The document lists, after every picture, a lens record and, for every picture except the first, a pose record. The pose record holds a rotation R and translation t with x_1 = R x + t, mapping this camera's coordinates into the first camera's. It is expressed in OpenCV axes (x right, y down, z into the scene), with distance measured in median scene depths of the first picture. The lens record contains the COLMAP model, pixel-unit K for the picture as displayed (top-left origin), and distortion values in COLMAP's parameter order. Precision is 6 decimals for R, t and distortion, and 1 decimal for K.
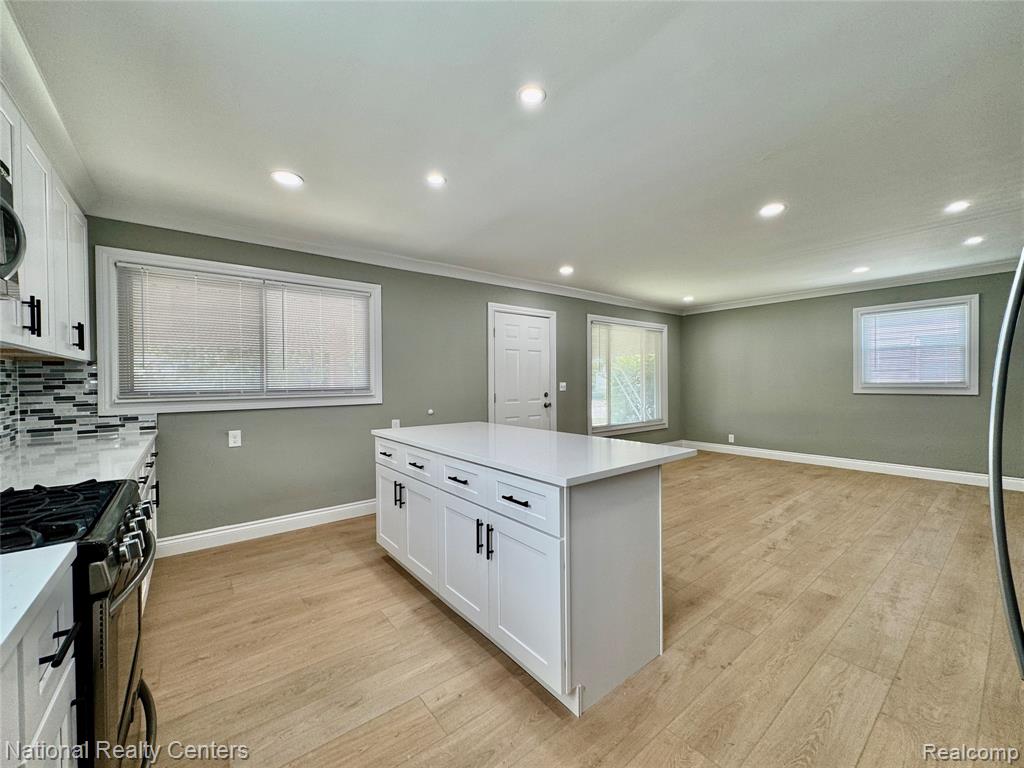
lens RADIAL K [[406.6, 0, 512.4], [0, 406.6, 383.9], [0, 0, 1]] dist [-0.002841, 0.000884]
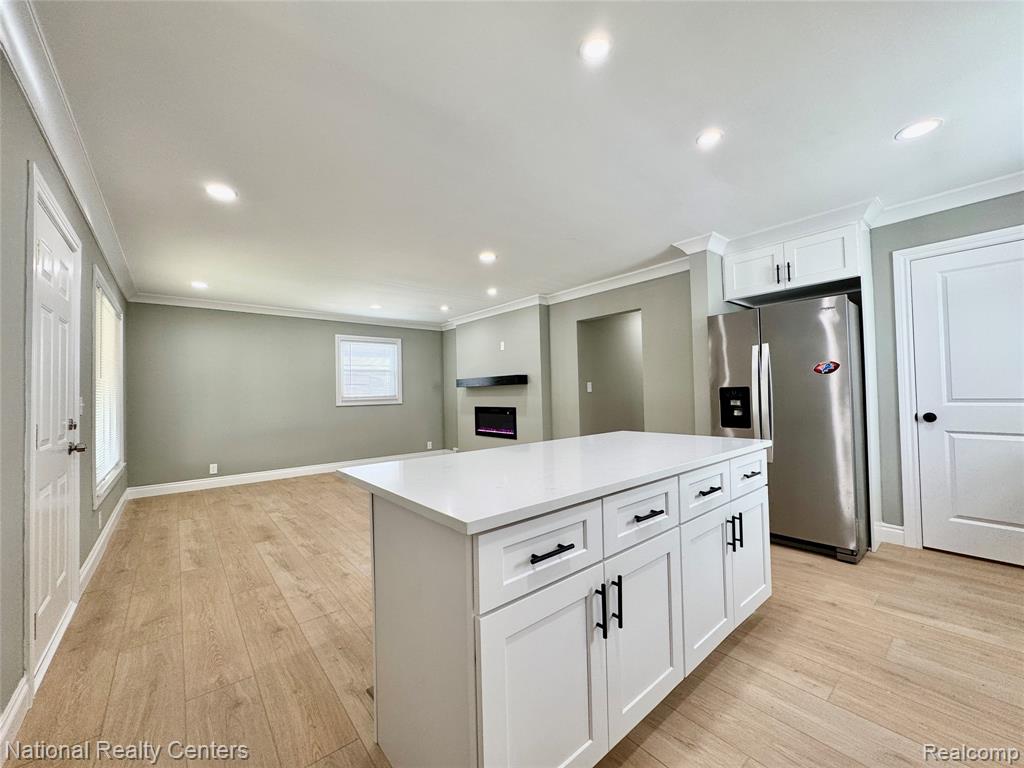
lens RADIAL K [[405.3, 0, 512.4], [0, 405.3, 385.6], [0, 0, 1]] dist [-0.002259, 0.000043]
pose [[-0.027398, 0.028320, 0.999223, -0.660185], [0.030358, 0.999161, -0.027486, 0.020664], [-0.999164, 0.029581, -0.028234, 0.980074]]
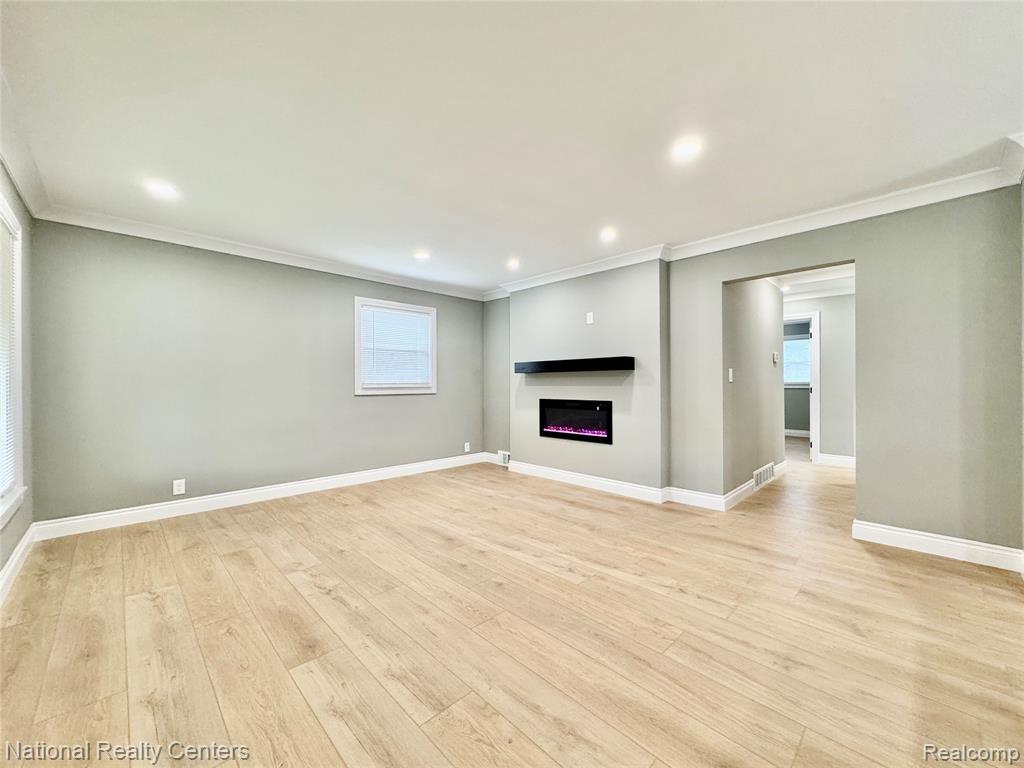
lens RADIAL K [[406.6, 0, 512.4], [0, 406.6, 383.9], [0, 0, 1]] dist [-0.002841, 0.000884]
pose [[-0.106239, 0.009465, 0.994296, -0.090035], [0.011788, 0.999896, -0.008259, 0.019215], [-0.994271, 0.010843, -0.106340, 1.432531]]
